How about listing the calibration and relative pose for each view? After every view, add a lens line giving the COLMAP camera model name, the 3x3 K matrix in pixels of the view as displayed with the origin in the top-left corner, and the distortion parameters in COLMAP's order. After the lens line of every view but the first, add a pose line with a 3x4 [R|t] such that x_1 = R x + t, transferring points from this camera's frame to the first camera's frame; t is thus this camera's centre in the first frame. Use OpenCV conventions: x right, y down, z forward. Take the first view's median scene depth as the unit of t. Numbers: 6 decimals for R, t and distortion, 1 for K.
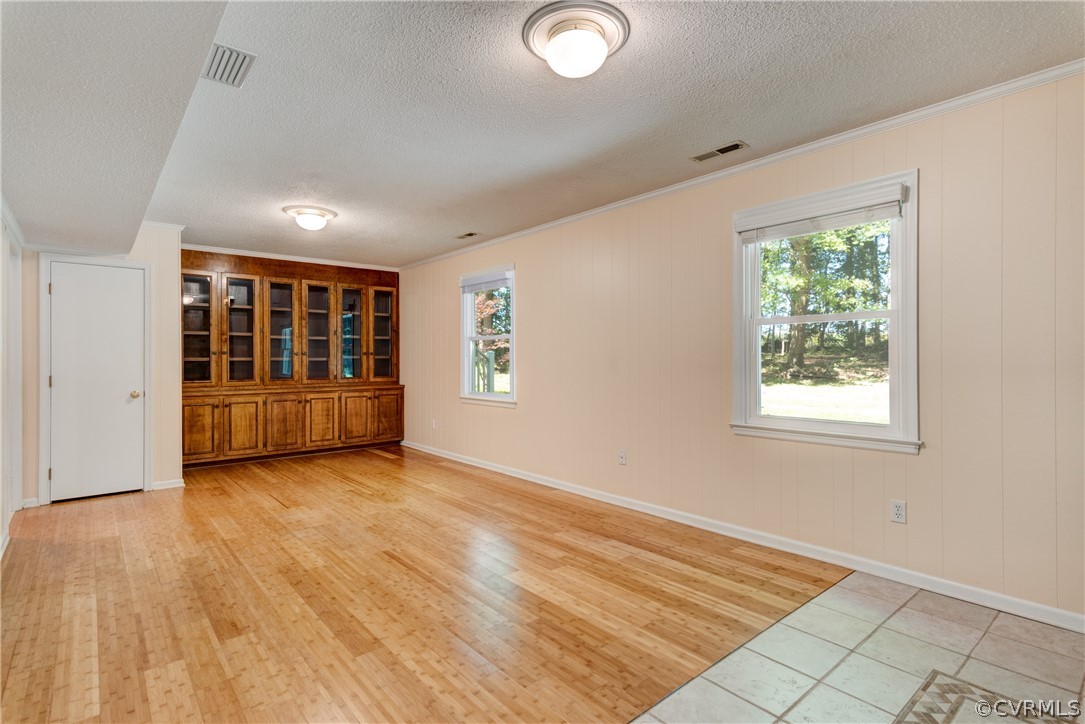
lens RADIAL K [[531.6, 0, 542.5], [0, 531.6, 362.0], [0, 0, 1]] dist [0.019702, -0.000574]
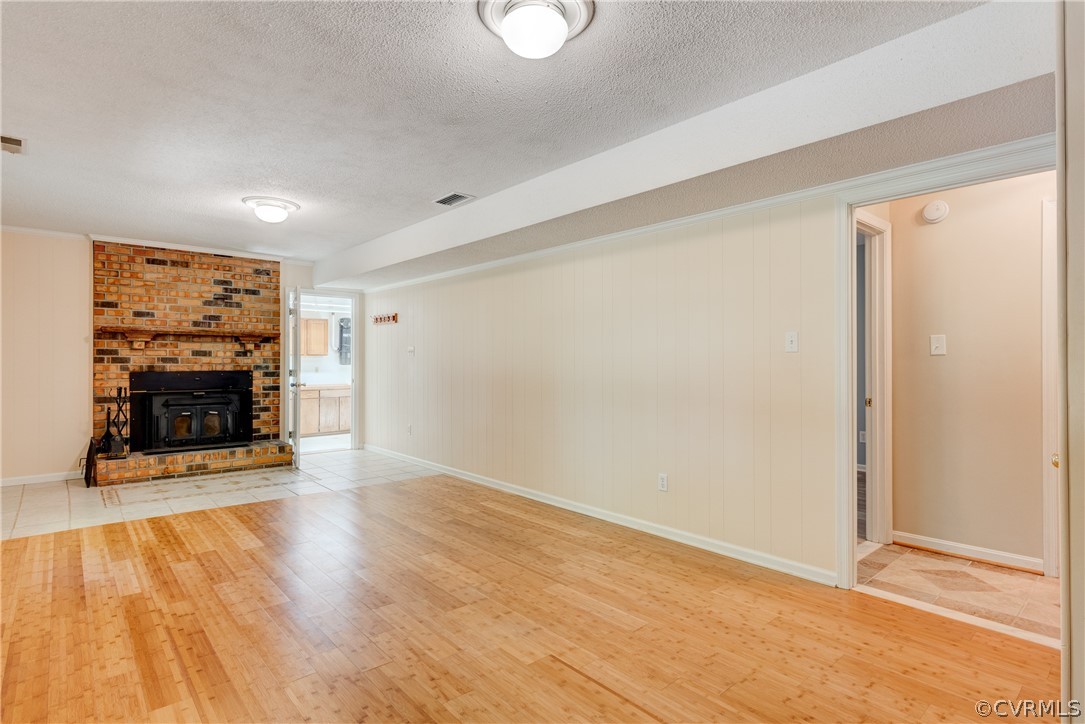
lens RADIAL K [[531.6, 0, 542.5], [0, 531.6, 362.0], [0, 0, 1]] dist [0.019702, -0.000574]
pose [[-0.999603, 0.005391, -0.027639, -0.612904], [0.005144, 0.999946, 0.008998, -0.015316], [0.027686, 0.008853, -0.999577, 2.031555]]
